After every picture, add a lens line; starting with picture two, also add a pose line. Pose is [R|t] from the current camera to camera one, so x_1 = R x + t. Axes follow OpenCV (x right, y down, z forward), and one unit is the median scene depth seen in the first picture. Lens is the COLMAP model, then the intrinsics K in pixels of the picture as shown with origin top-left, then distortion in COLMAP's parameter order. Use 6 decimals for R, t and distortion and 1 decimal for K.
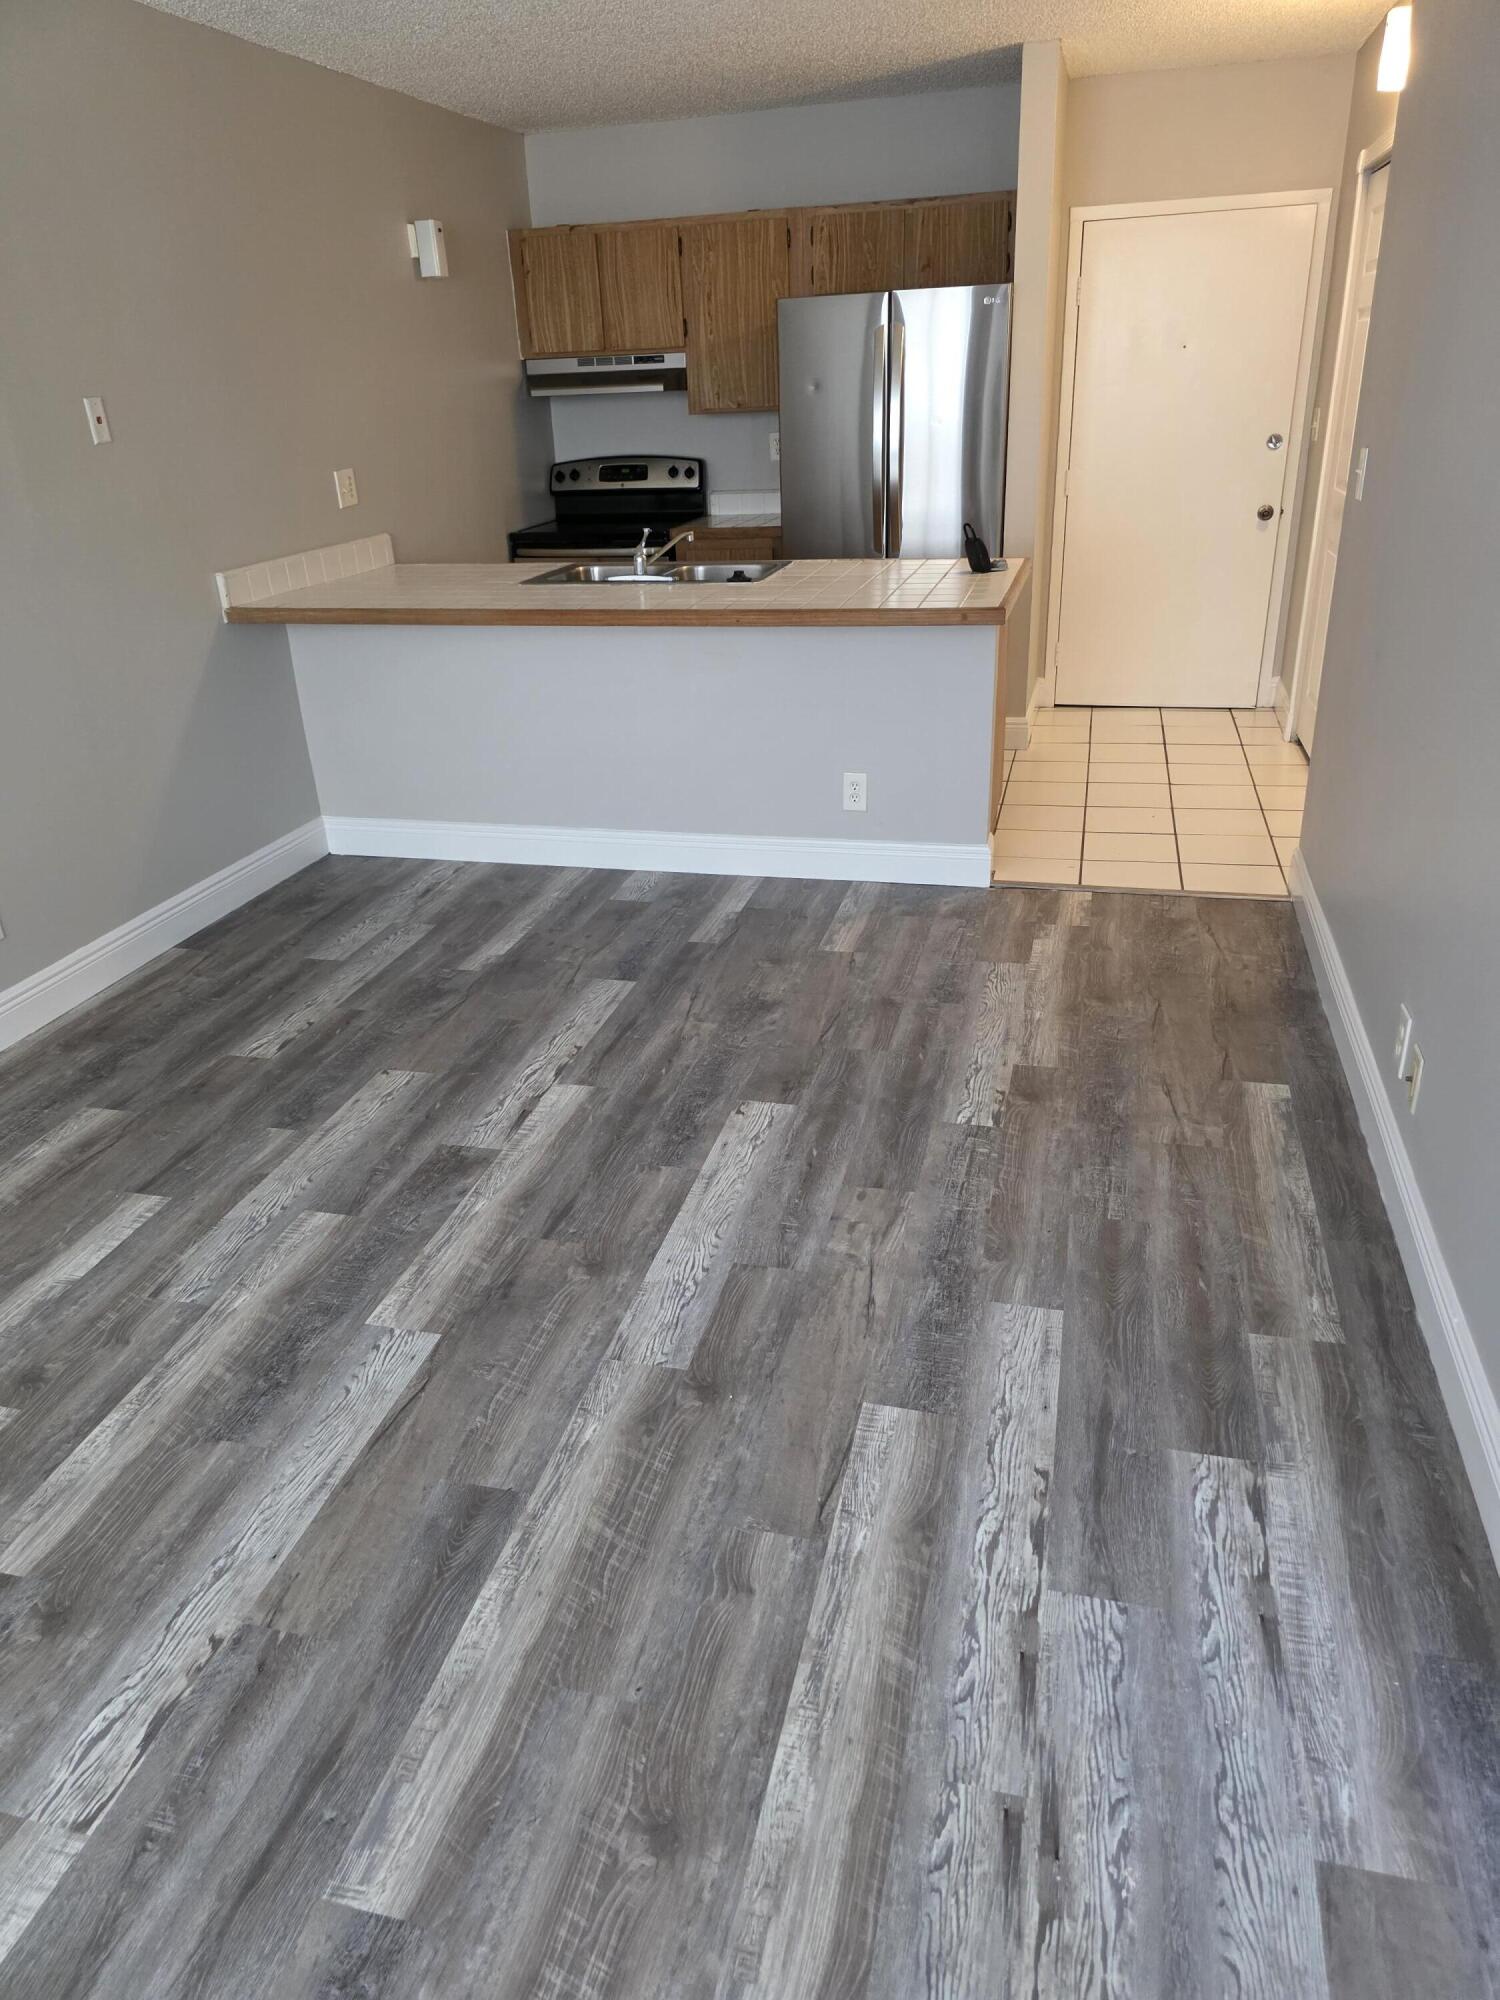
lens RADIAL K [[1329.5, 0, 744.8], [0, 1329.5, 992.3], [0, 0, 1]] dist [0.060240, -0.055389]
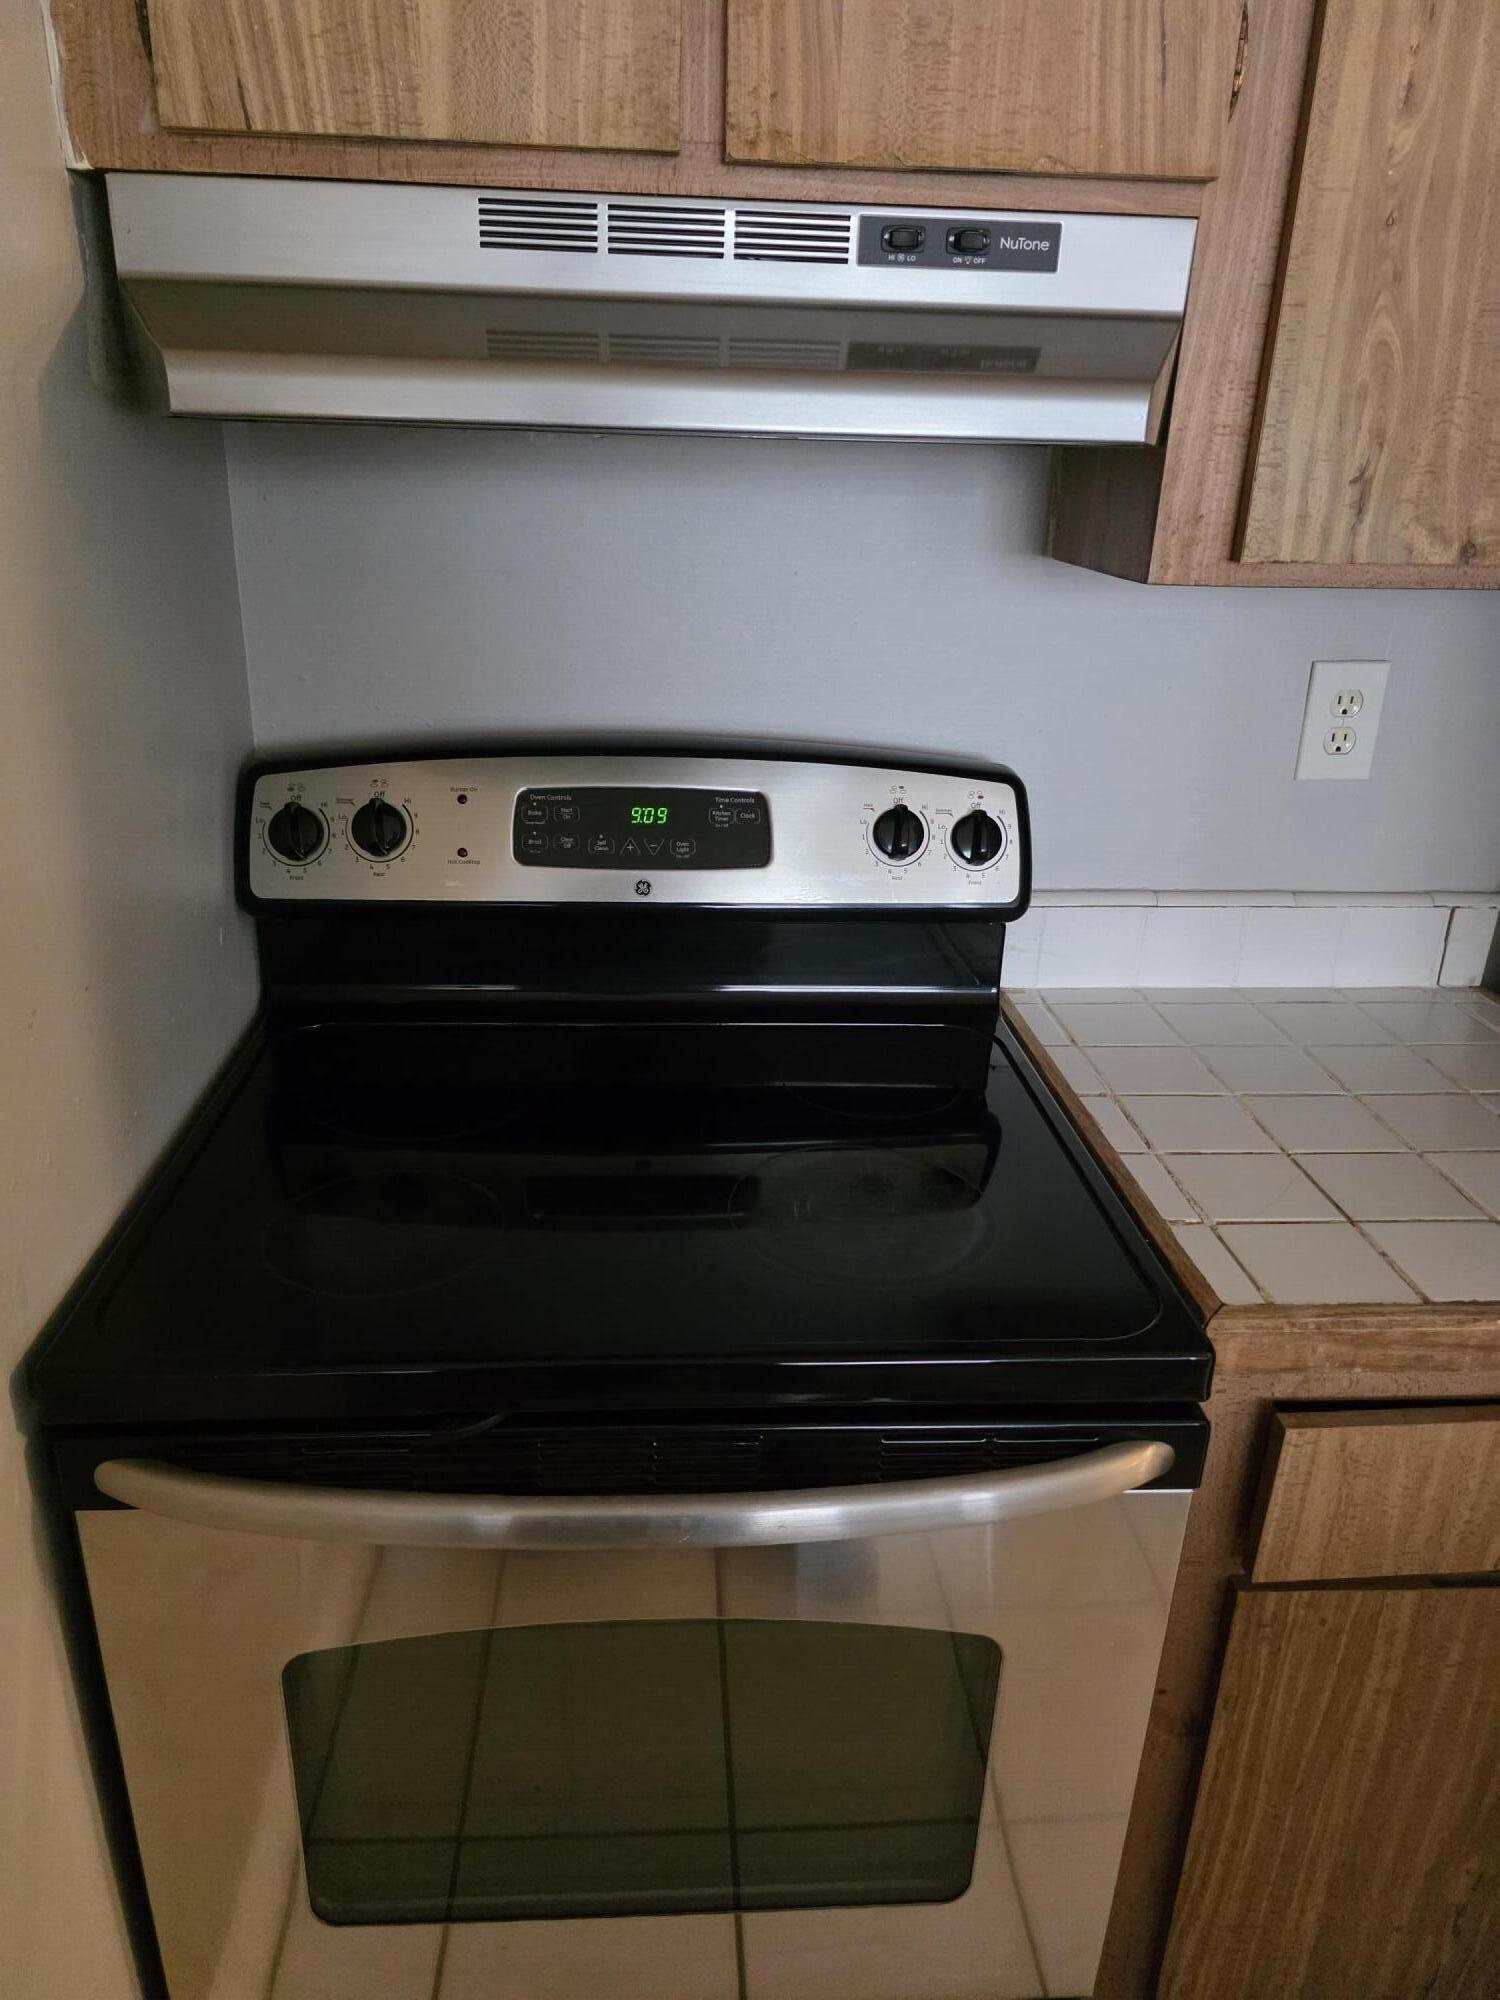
lens RADIAL K [[1329.5, 0, 744.8], [0, 1329.5, 992.3], [0, 0, 1]] dist [0.060240, -0.055389]
pose [[0.948255, -0.058568, 0.312060, -0.141618], [0.072629, 0.996792, -0.033615, -0.358983], [-0.309090, 0.054540, 0.949468, 0.814743]]
